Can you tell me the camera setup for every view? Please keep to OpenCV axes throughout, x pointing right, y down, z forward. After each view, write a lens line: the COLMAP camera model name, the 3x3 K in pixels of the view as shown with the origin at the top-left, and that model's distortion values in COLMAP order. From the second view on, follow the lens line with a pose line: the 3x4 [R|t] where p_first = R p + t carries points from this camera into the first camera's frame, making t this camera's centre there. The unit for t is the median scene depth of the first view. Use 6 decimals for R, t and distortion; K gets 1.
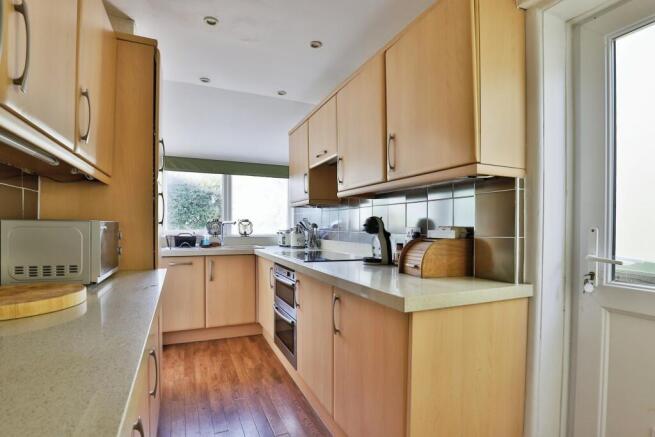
lens RADIAL K [[322.0, 0, 330.7], [0, 322.0, 215.0], [0, 0, 1]] dist [-0.022757, -0.000129]
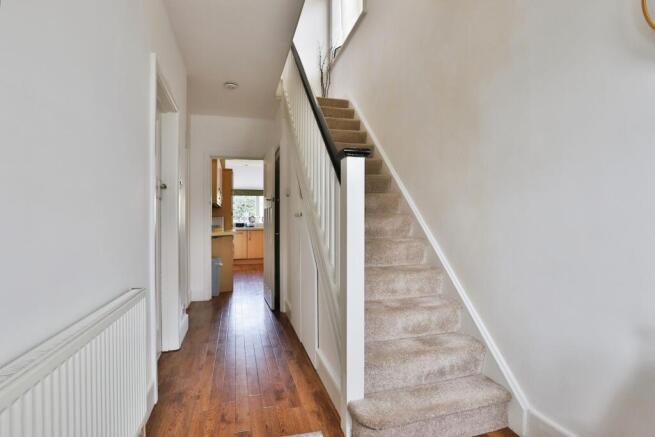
lens RADIAL K [[322.0, 0, 326.2], [0, 322.0, 218.6], [0, 0, 1]] dist [-0.022757, -0.000129]
pose [[0.986988, -0.005590, -0.160695, 0.664963], [0.009151, 0.999729, 0.021426, -0.014589], [0.160531, -0.022618, 0.986772, -1.481277]]
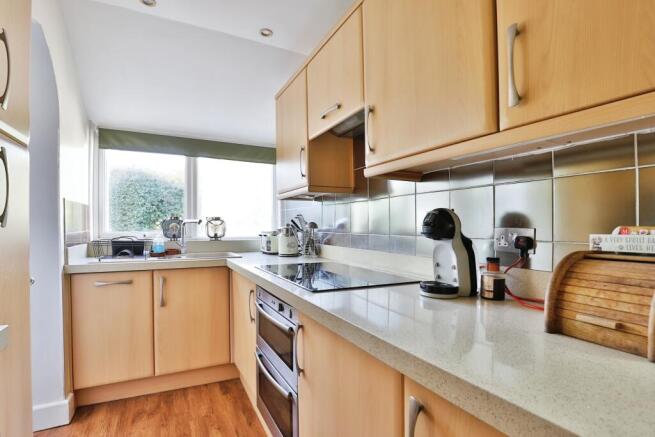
lens RADIAL K [[322.0, 0, 326.8], [0, 322.0, 224.5], [0, 0, 1]] dist [-0.022757, -0.000129]
pose [[0.998871, -0.000042, 0.047496, -0.059097], [-0.001338, 0.999577, 0.029035, 0.011640], [-0.047478, -0.029066, 0.998449, 0.322140]]
